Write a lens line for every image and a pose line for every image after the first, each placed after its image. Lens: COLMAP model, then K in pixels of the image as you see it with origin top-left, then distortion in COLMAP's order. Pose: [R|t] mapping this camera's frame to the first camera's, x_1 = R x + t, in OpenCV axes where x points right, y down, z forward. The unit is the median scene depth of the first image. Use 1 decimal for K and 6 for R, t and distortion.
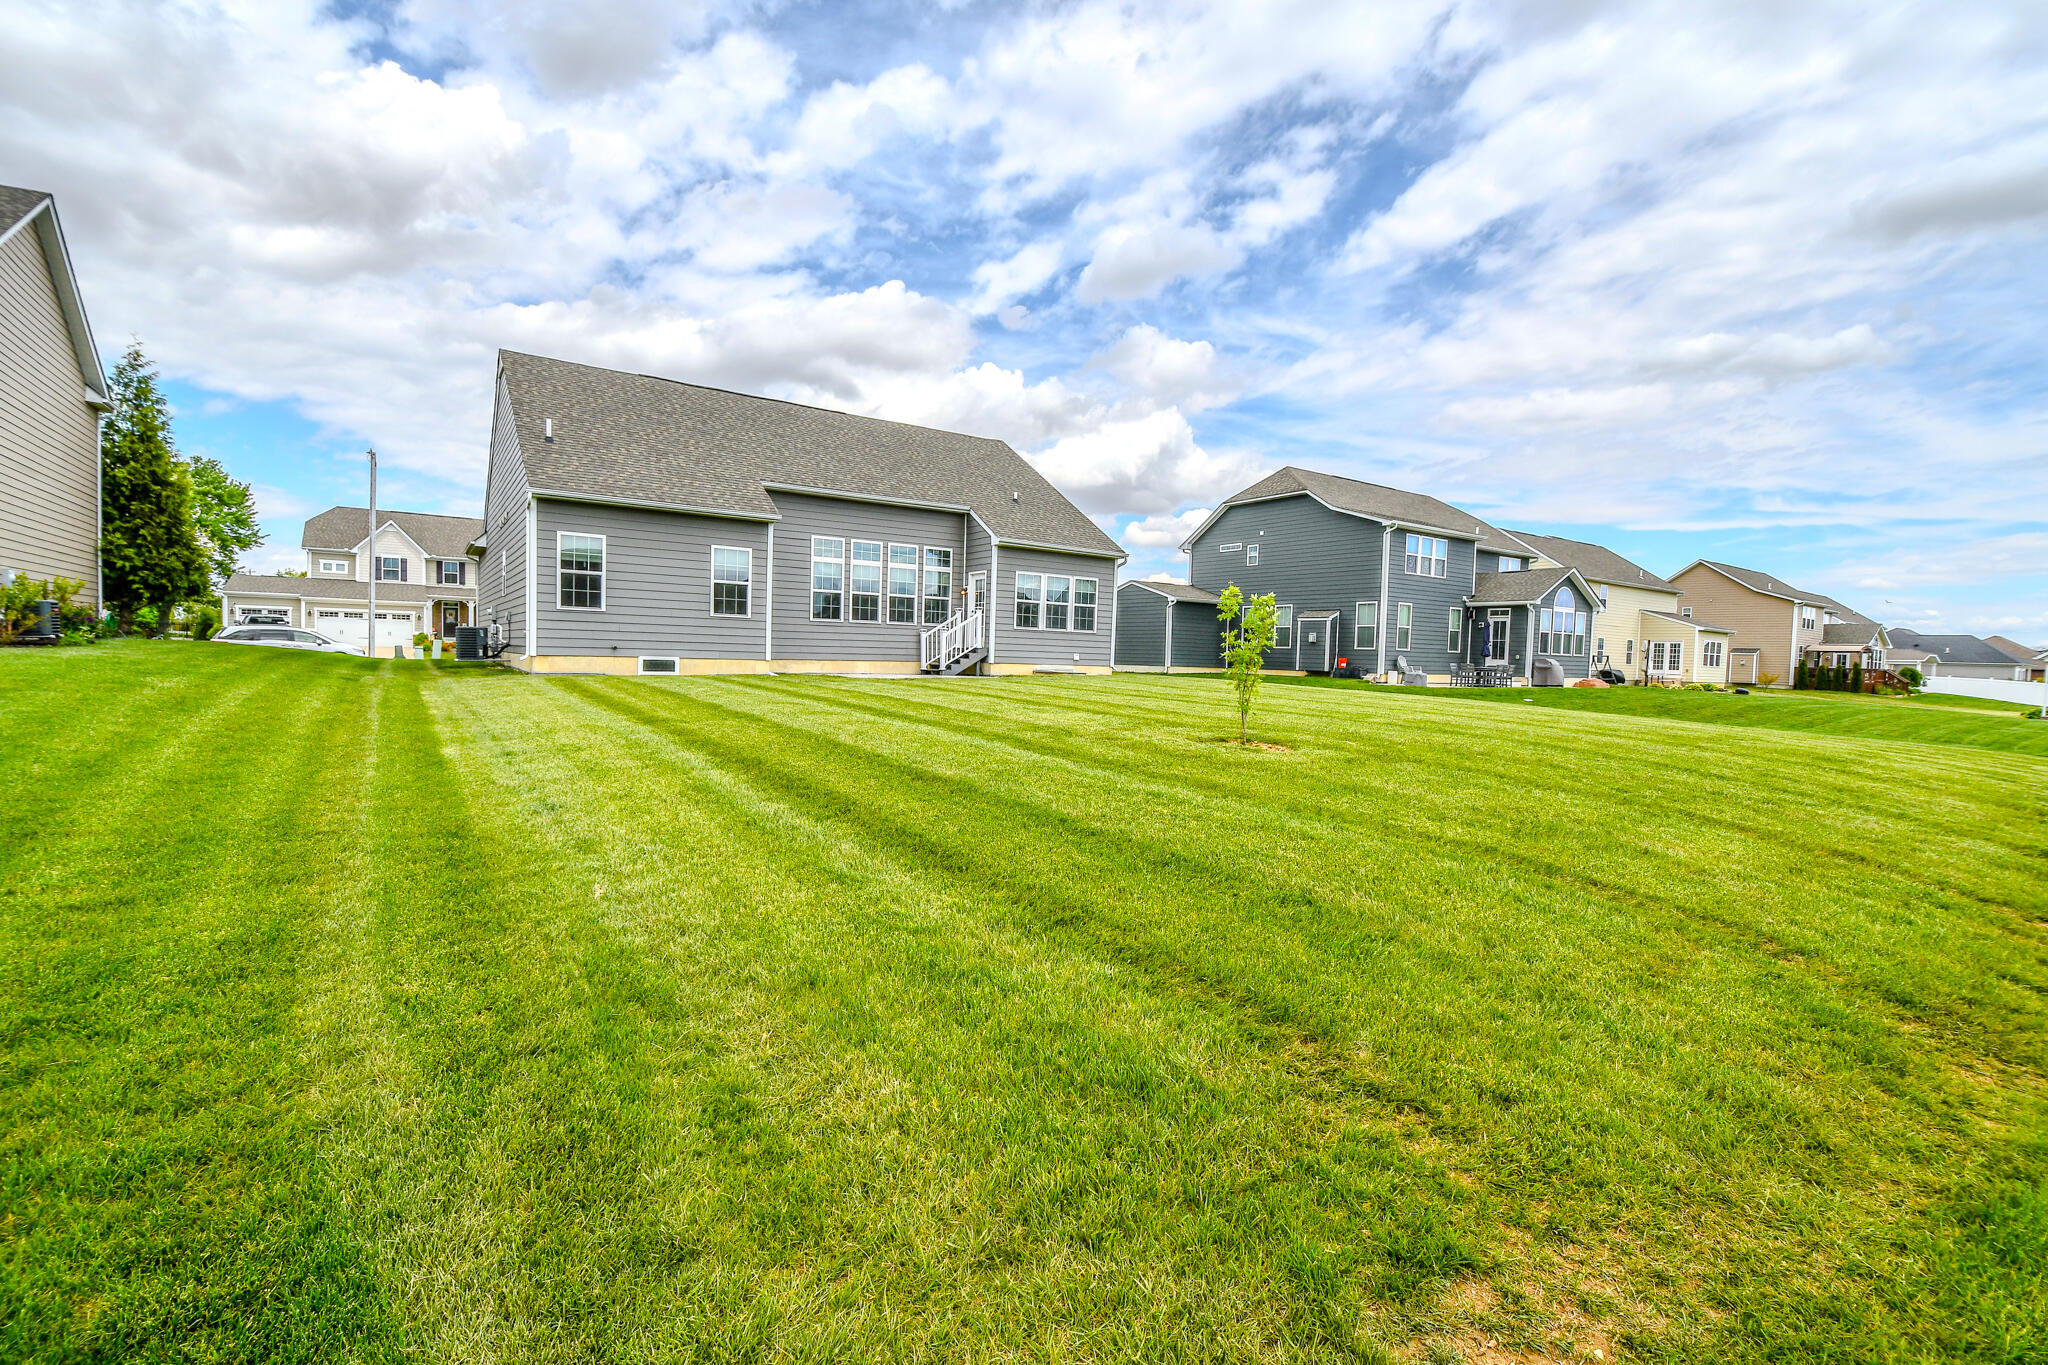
lens RADIAL K [[888.5, 0, 1008.1], [0, 888.5, 697.4], [0, 0, 1]] dist [0.002469, -0.014374]
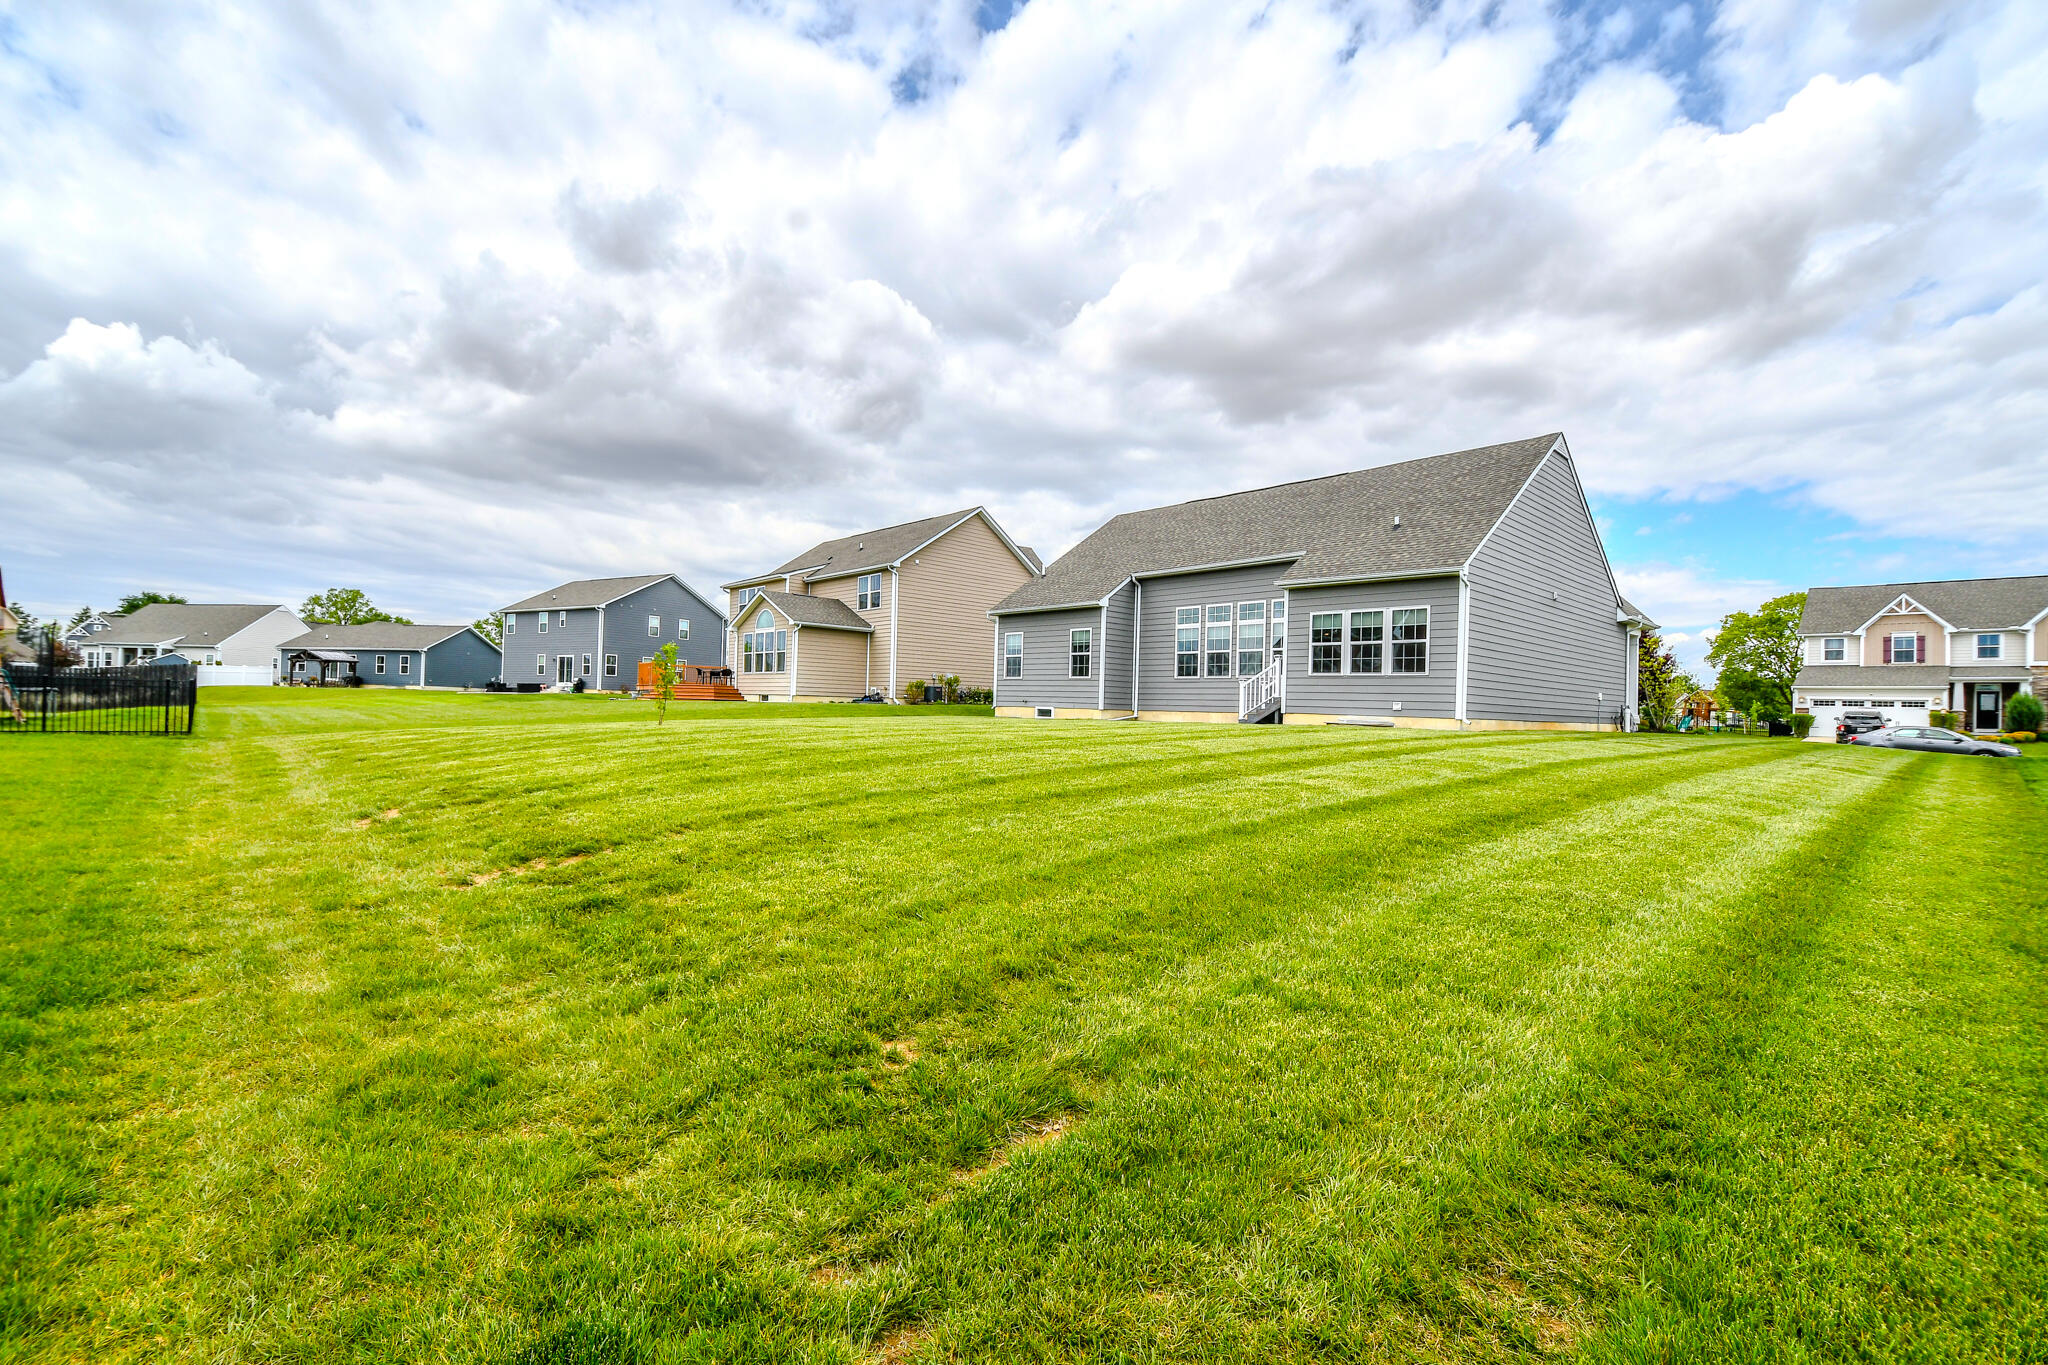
lens RADIAL K [[888.5, 0, 1008.1], [0, 888.5, 697.4], [0, 0, 1]] dist [0.002469, -0.014374]
pose [[0.156420, -0.031524, -0.987188, 0.881617], [-0.069990, 0.996624, -0.042915, 0.006008], [0.985208, 0.075806, 0.153685, 0.572009]]
